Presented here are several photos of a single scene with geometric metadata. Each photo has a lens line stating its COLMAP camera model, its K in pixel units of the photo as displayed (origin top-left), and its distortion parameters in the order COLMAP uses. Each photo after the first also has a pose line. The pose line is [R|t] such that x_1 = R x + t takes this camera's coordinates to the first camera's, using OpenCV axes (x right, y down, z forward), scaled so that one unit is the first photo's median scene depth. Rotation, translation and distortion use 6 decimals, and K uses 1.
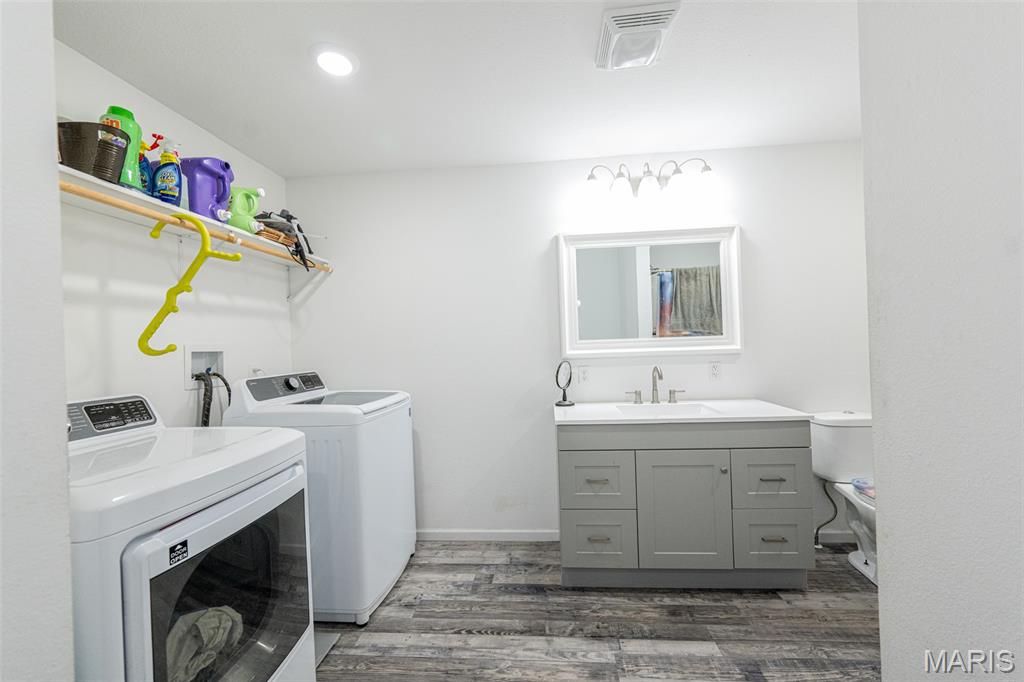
lens RADIAL K [[404.2, 0, 510.3], [0, 404.2, 342.4], [0, 0, 1]] dist [0.001405, -0.000338]
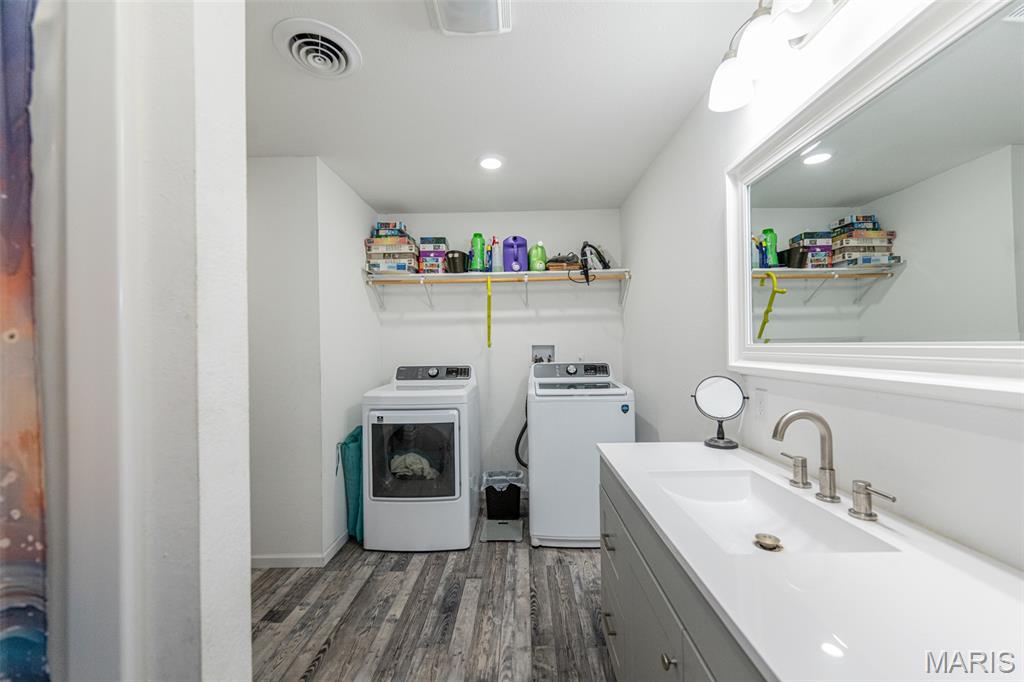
lens RADIAL K [[404.2, 0, 523.2], [0, 404.2, 343.2], [0, 0, 1]] dist [0.001405, -0.000338]
pose [[0.072642, 0.027049, -0.996991, 0.911898], [0.016416, 0.999464, 0.028312, -0.034422], [0.997223, -0.018423, 0.072159, 0.801552]]
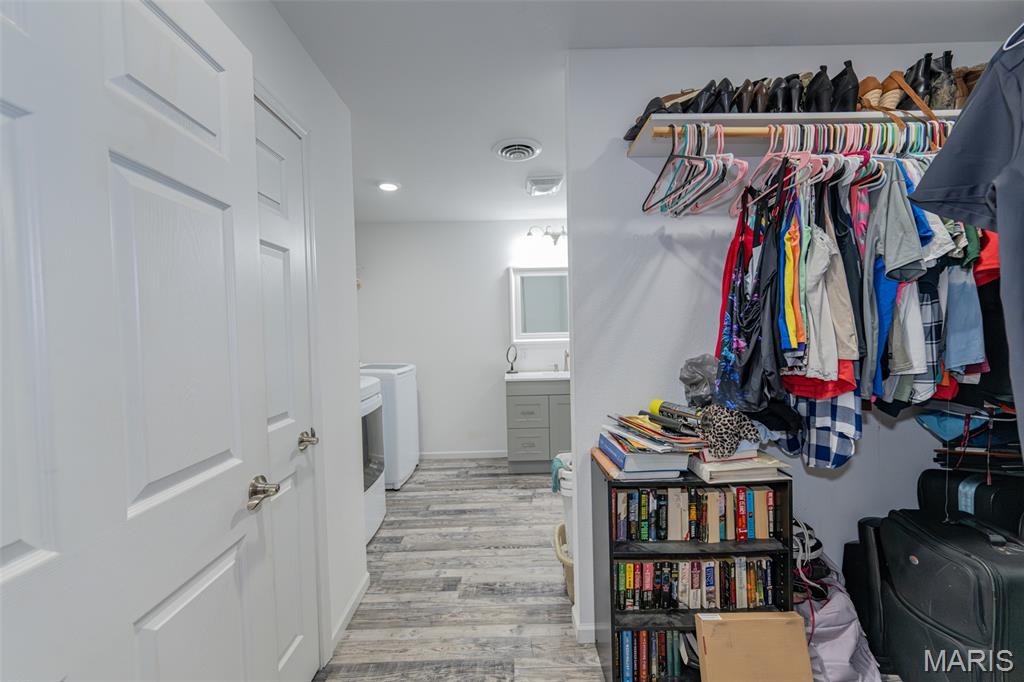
lens RADIAL K [[404.2, 0, 515.4], [0, 404.2, 338.9], [0, 0, 1]] dist [0.001405, -0.000338]
pose [[0.994421, 0.007772, 0.105200, -0.031151], [-0.010062, 0.999724, 0.021253, -0.021134], [-0.105006, -0.022192, 0.994224, -0.776093]]
